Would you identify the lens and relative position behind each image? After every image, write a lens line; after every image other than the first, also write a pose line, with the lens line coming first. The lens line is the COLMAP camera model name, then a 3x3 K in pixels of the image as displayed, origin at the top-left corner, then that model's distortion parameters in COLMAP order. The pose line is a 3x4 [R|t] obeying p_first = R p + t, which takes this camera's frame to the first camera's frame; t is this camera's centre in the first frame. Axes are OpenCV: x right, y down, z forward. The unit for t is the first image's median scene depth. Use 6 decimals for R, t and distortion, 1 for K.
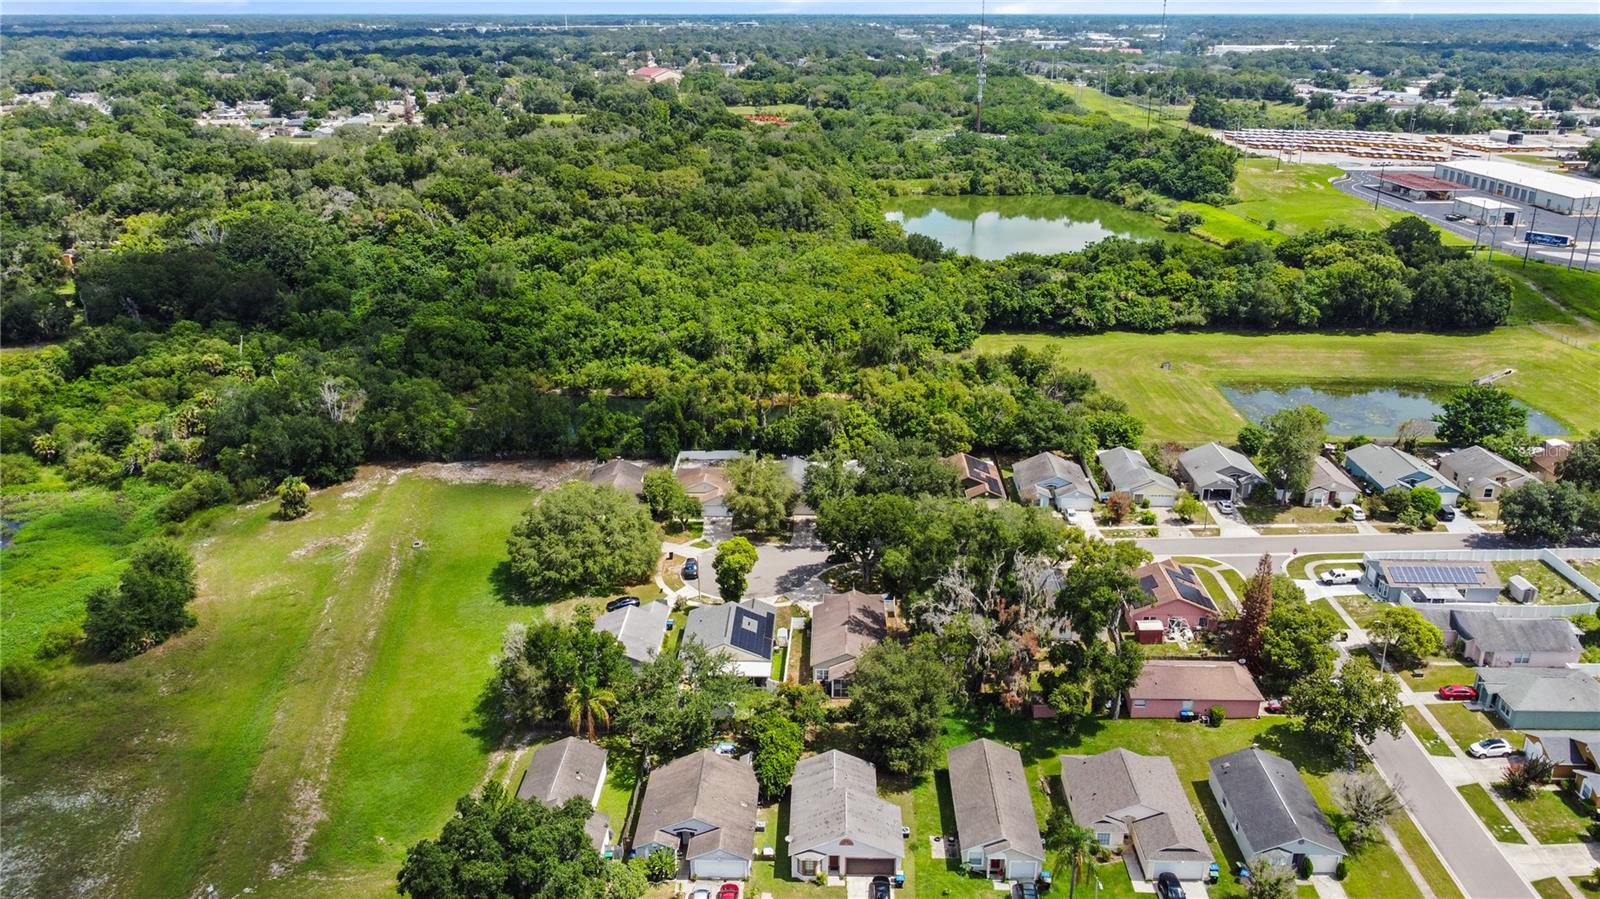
lens RADIAL K [[1155.2, 0, 795.6], [0, 1155.2, 449.3], [0, 0, 1]] dist [0.005395, -0.015430]
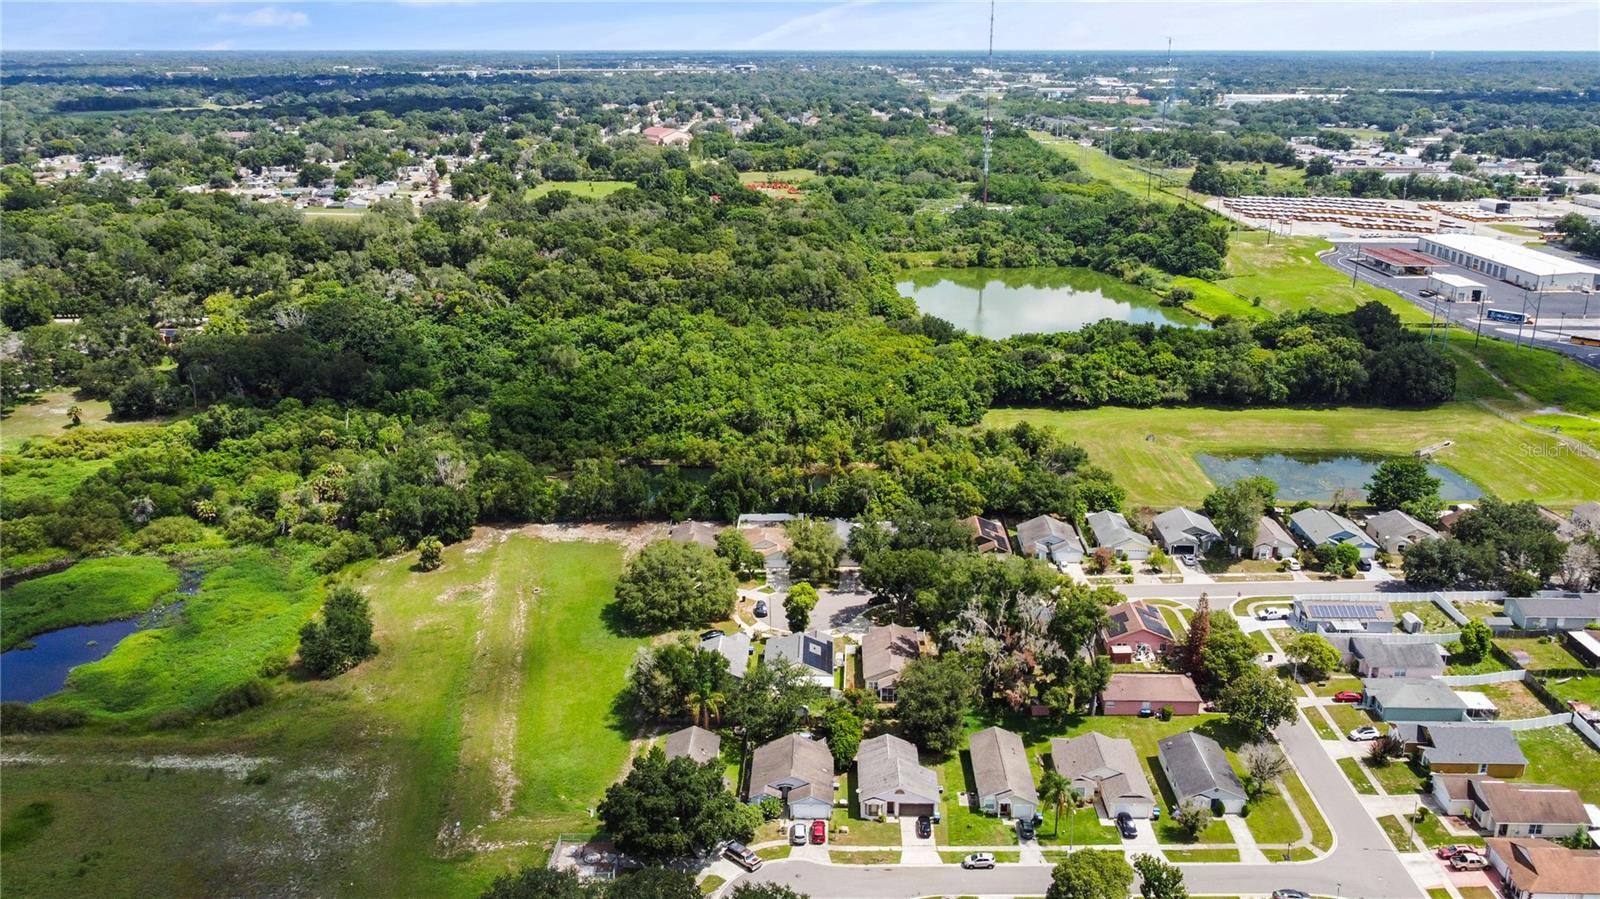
lens RADIAL K [[1155.2, 0, 804.5], [0, 1155.2, 450.4], [0, 0, 1]] dist [0.005395, -0.015430]
pose [[1.000000, -0.000749, 0.000253, -0.034293], [0.000761, 0.998786, -0.049247, -0.005521], [-0.000215, 0.049247, 0.998787, -0.208507]]
